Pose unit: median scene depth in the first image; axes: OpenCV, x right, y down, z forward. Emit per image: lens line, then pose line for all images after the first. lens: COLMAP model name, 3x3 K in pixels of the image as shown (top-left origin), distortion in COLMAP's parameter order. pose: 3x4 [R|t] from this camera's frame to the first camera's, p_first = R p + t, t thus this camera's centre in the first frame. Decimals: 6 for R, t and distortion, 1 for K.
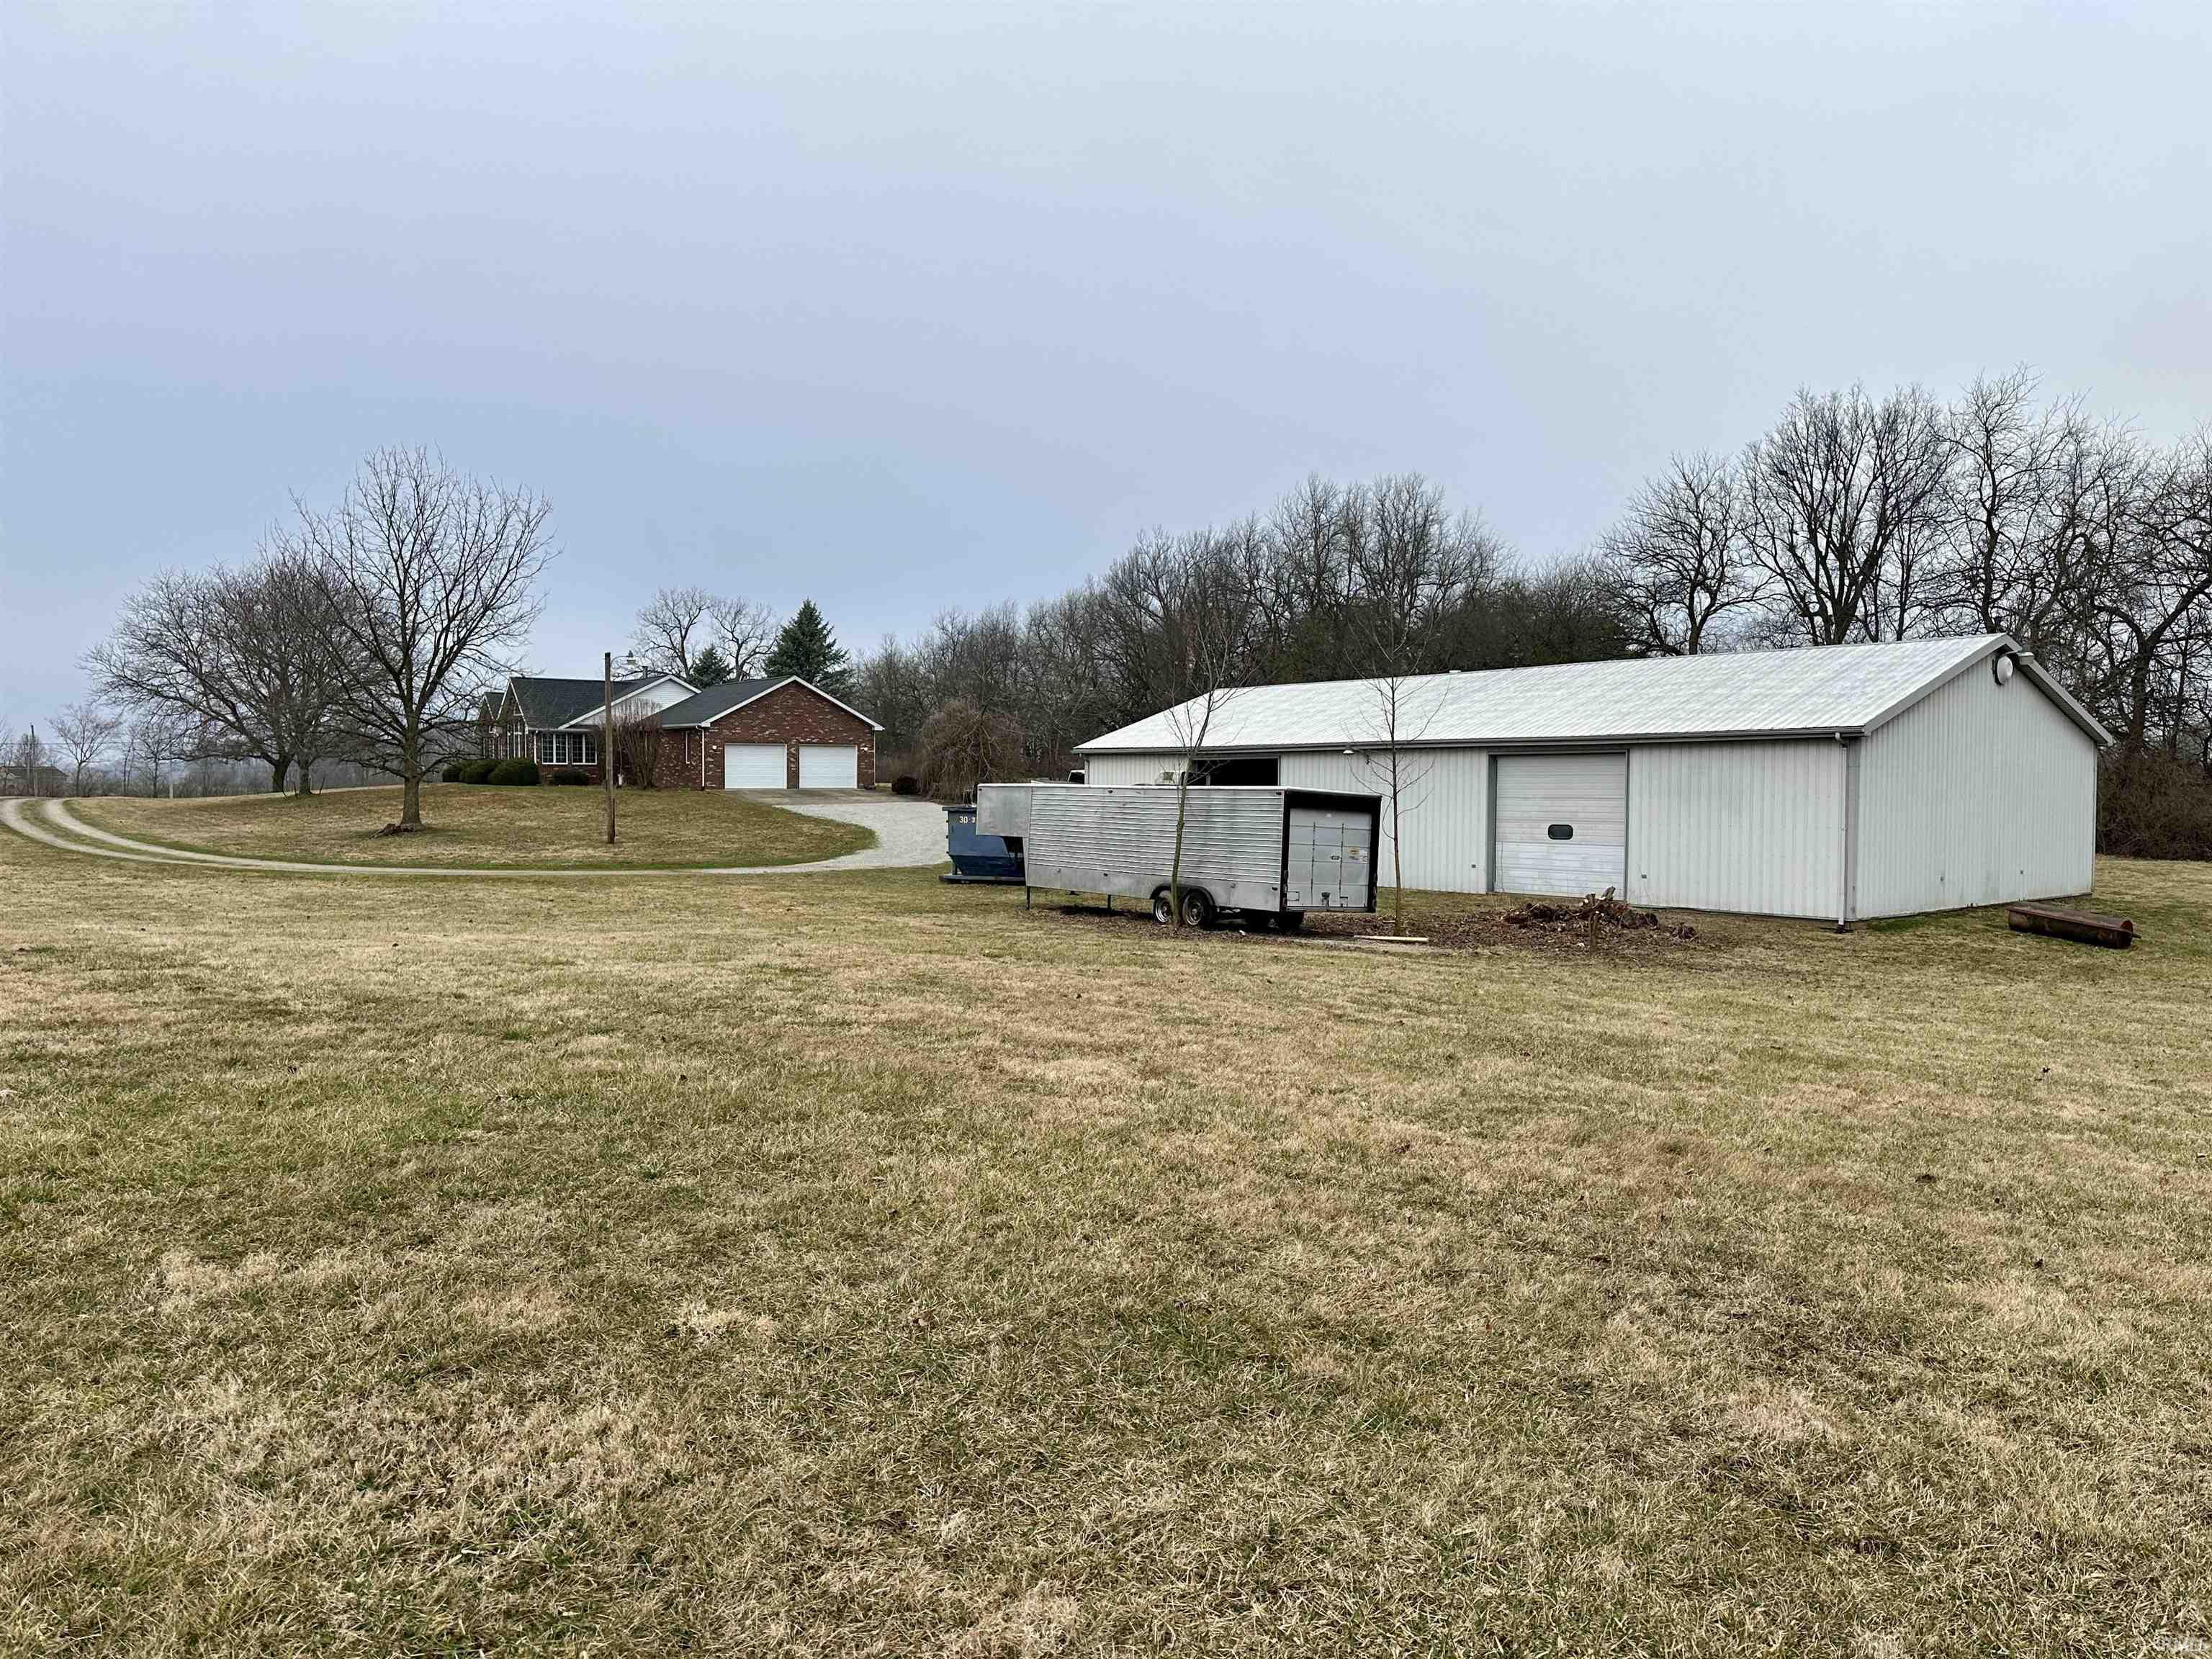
lens RADIAL K [[1554.1, 0, 1106.0], [0, 1554.1, 829.5], [0, 0, 1]] dist [0.072625, -0.102346]
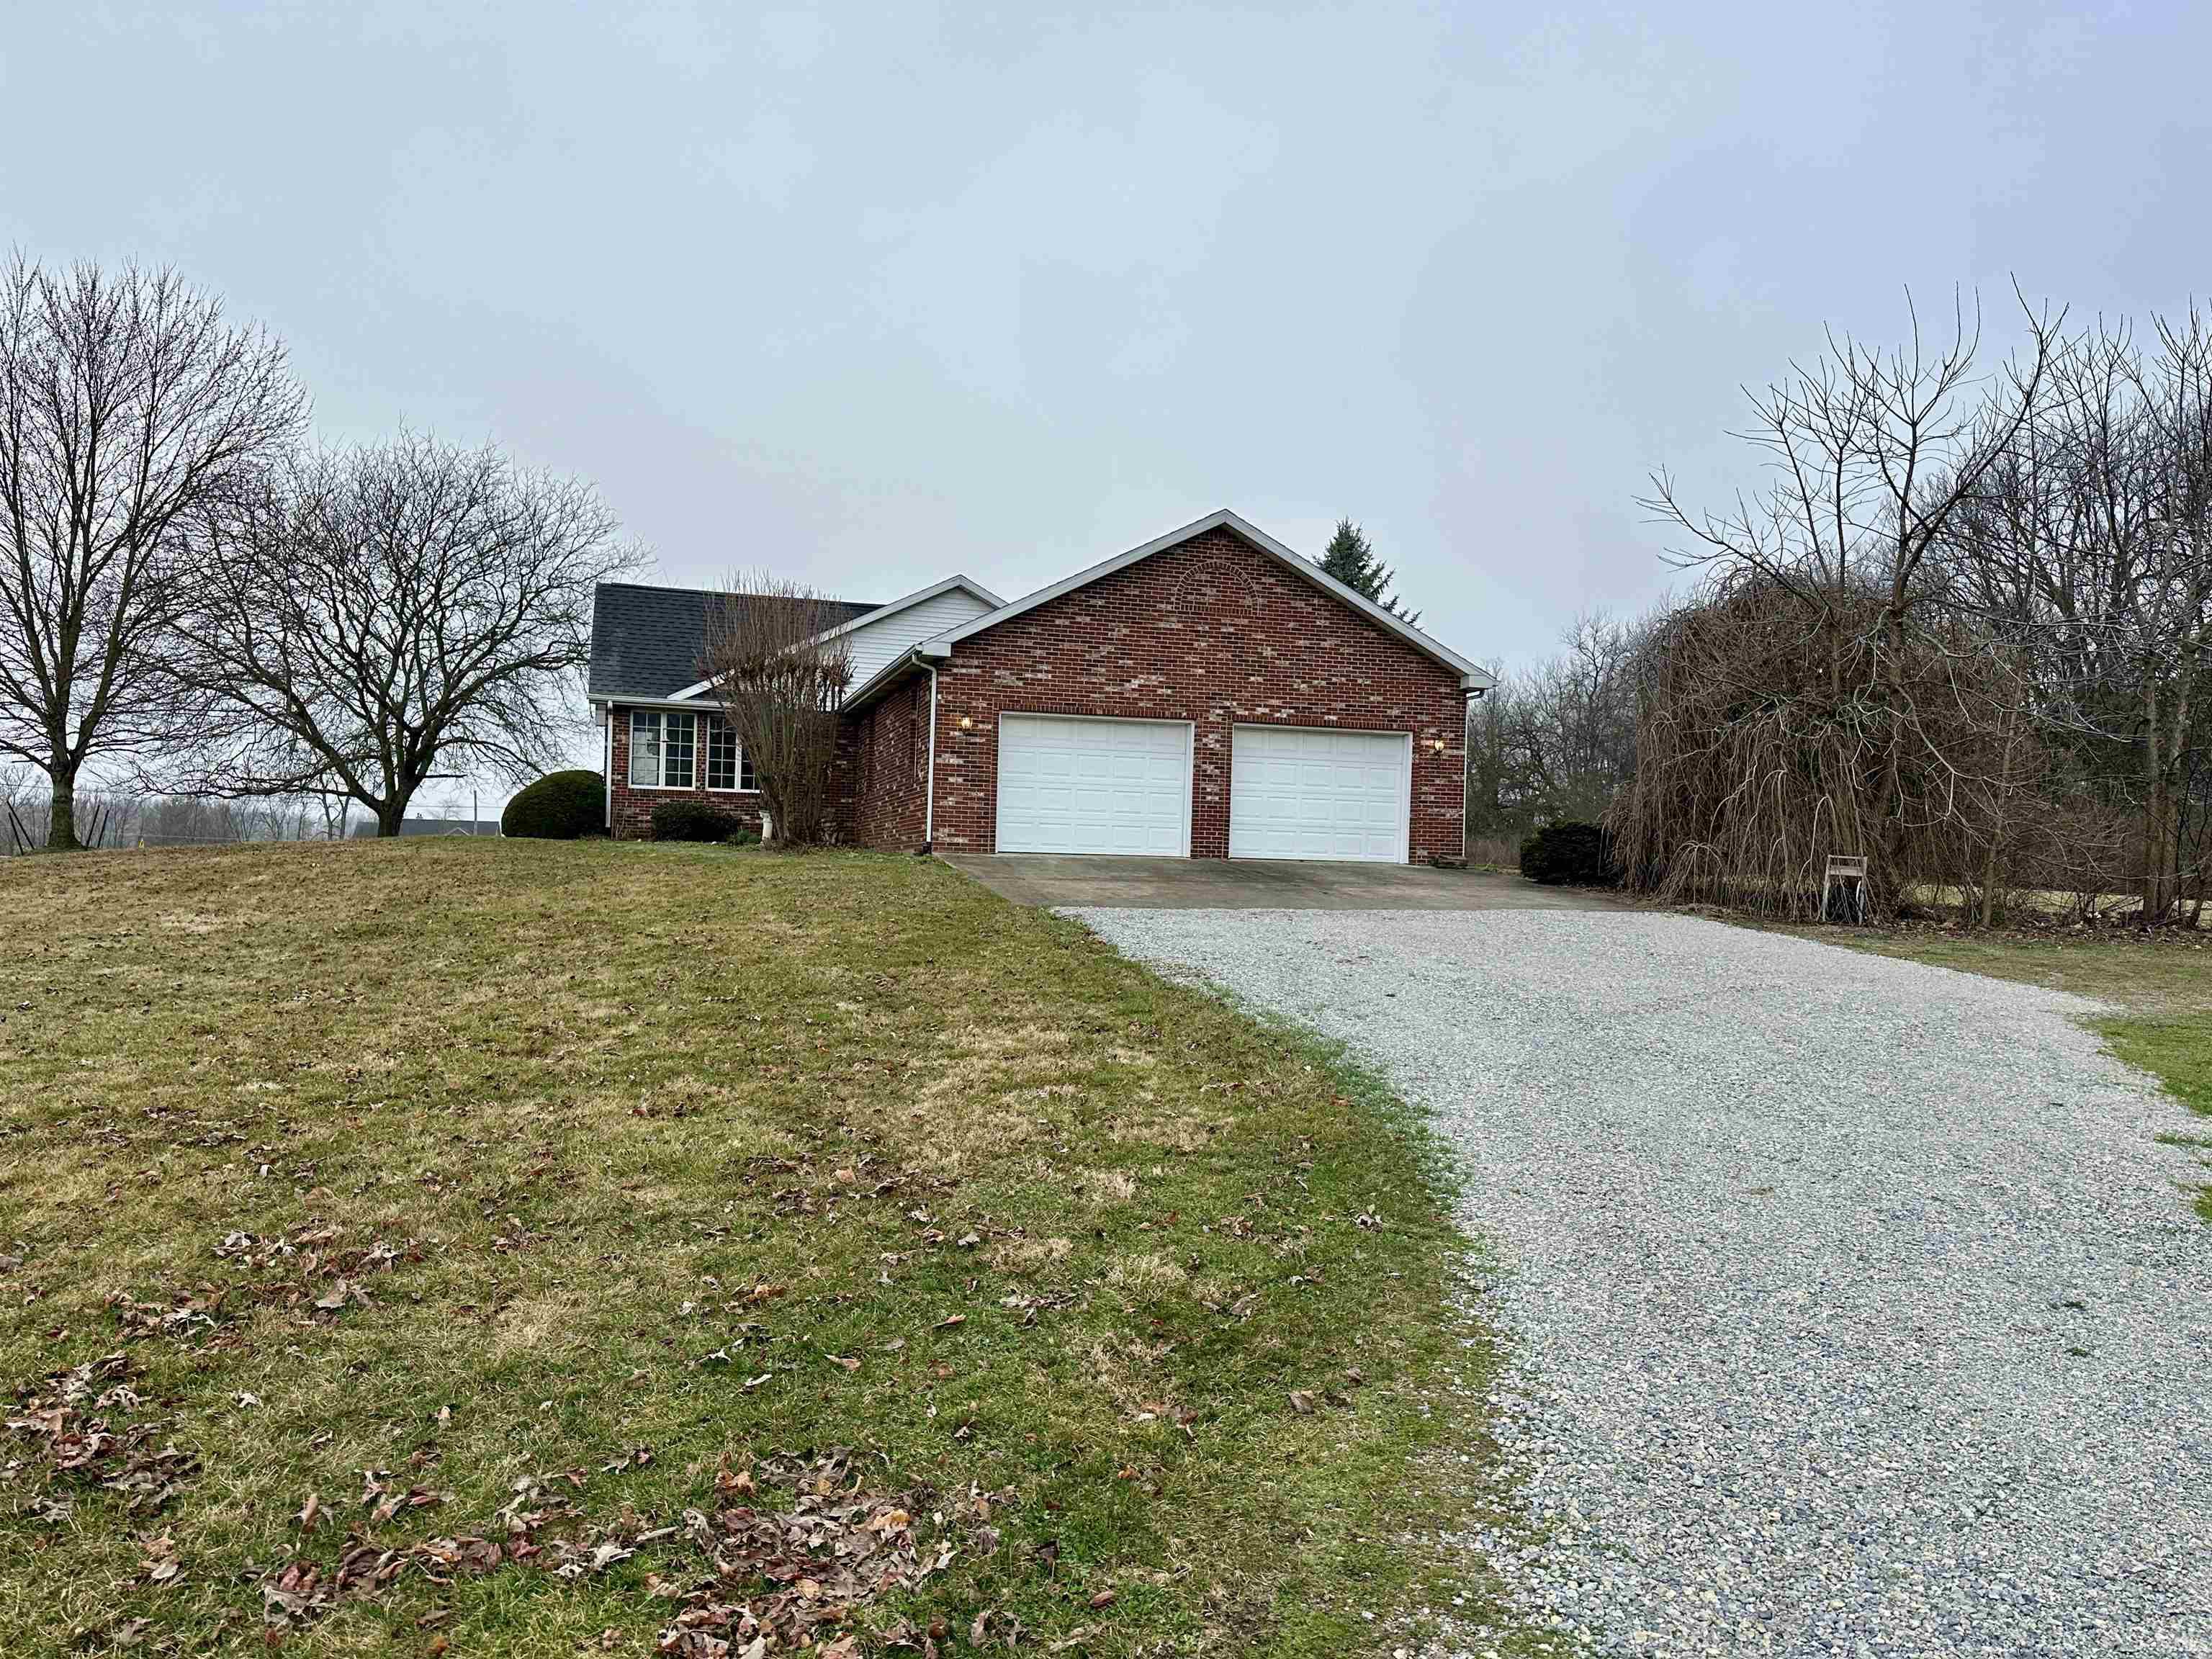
lens RADIAL K [[1554.1, 0, 1106.0], [0, 1554.1, 829.5], [0, 0, 1]] dist [0.072625, -0.102346]
pose [[0.930585, 0.012751, -0.365853, -0.100494], [-0.037468, 0.997462, -0.060539, -0.011493], [0.364152, 0.070045, 0.928702, 0.679964]]
